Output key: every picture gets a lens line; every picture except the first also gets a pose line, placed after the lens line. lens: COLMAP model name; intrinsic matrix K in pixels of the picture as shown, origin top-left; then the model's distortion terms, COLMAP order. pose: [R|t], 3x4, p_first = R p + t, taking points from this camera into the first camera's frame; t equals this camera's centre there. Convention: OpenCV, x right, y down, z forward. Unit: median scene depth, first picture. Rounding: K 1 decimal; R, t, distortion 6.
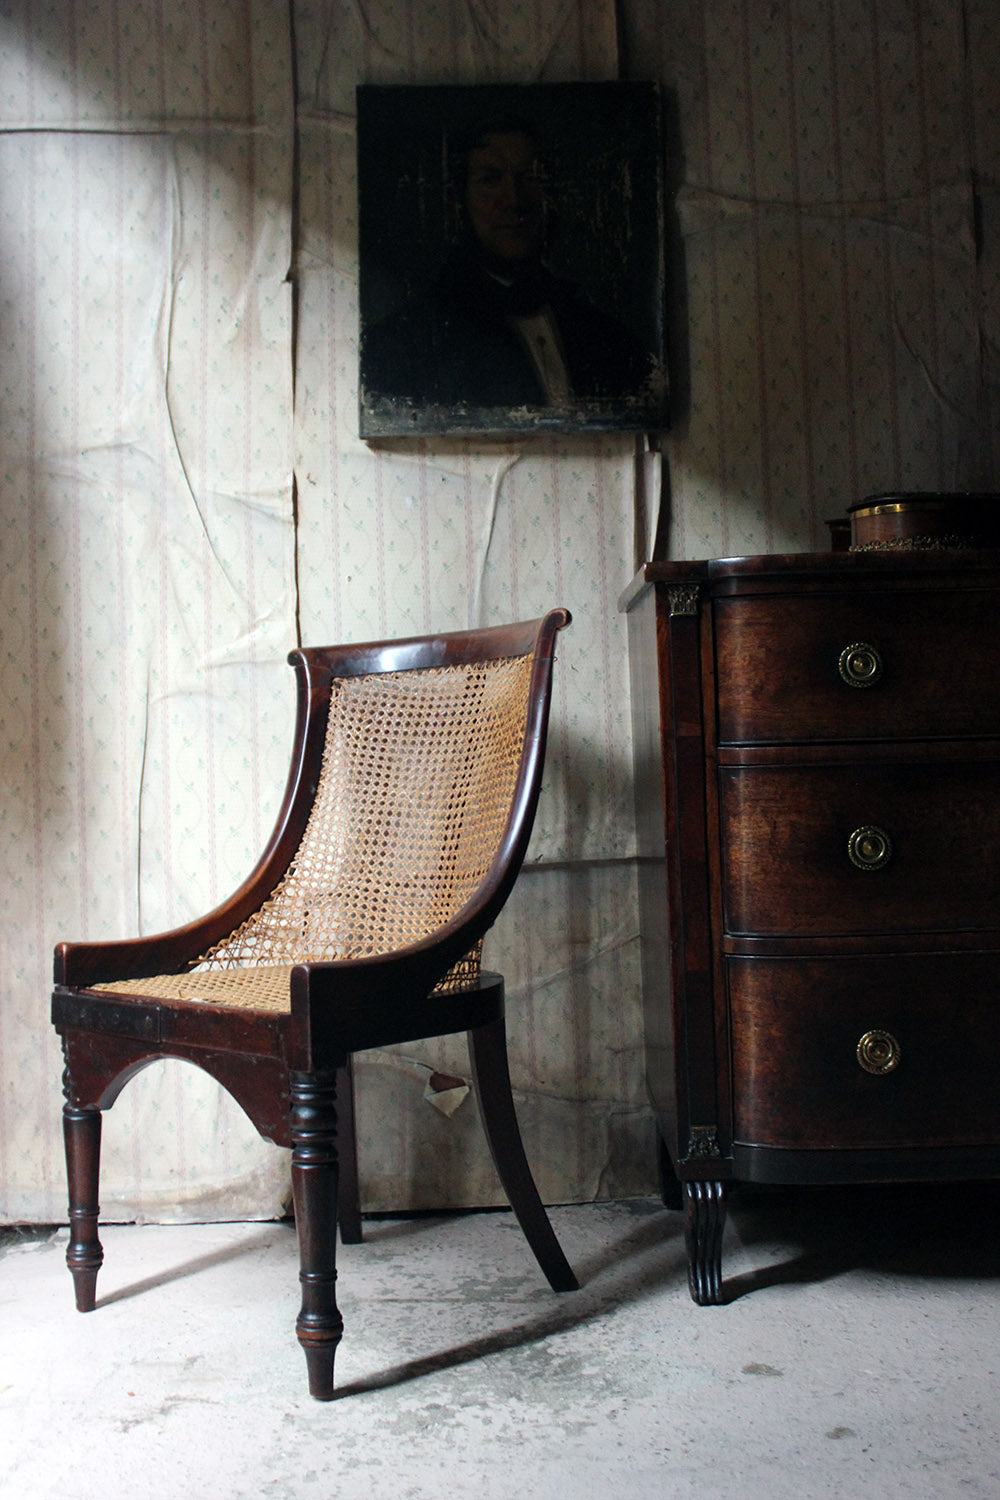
lens RADIAL K [[1724.0, 0, 495.3], [0, 1724.0, 728.3], [0, 0, 1]] dist [-0.056897, 0.000000]
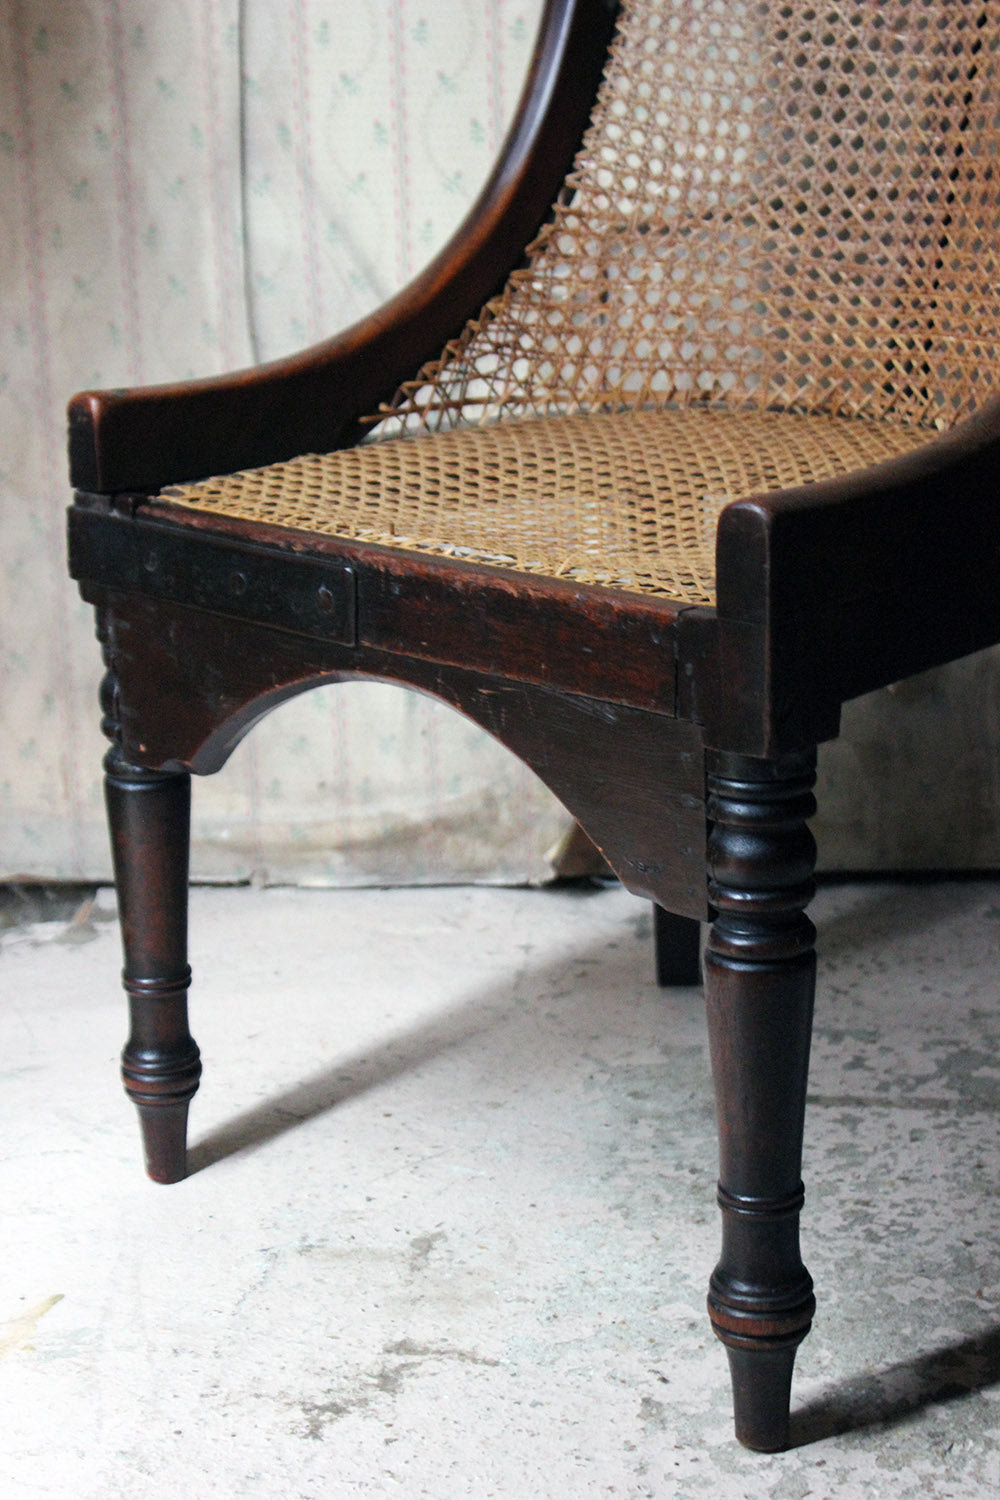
lens RADIAL K [[3047.0, 0, 477.6], [0, 3047.0, 746.4], [0, 0, 1]] dist [0.084921, 0.000000]
pose [[0.996776, 0.026037, -0.075895, -0.076742], [-0.001172, 0.950509, 0.310694, -0.025611], [0.080229, -0.309603, 0.947475, 0.171772]]
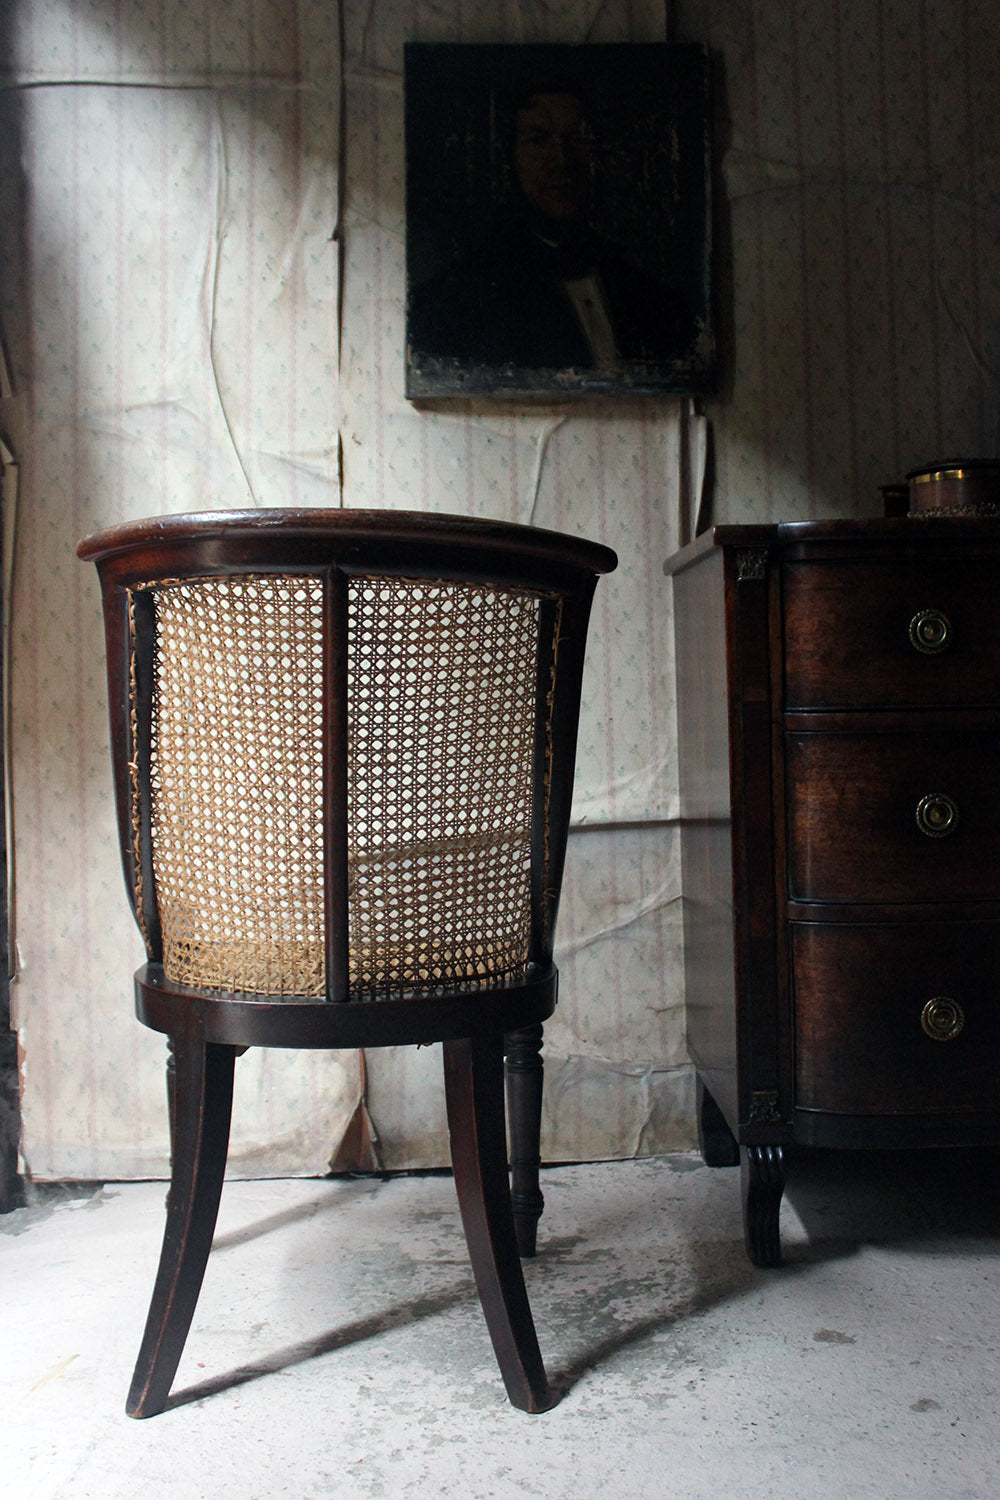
lens RADIAL K [[1632.1, 0, 493.3], [0, 1632.1, 724.3], [0, 0, 1]] dist [-0.065927, 0.000000]
pose [[0.999717, 0.005981, 0.023015, -0.049163], [-0.006611, 0.999603, 0.027400, -0.006035], [-0.022842, -0.027545, 0.999360, 0.051296]]
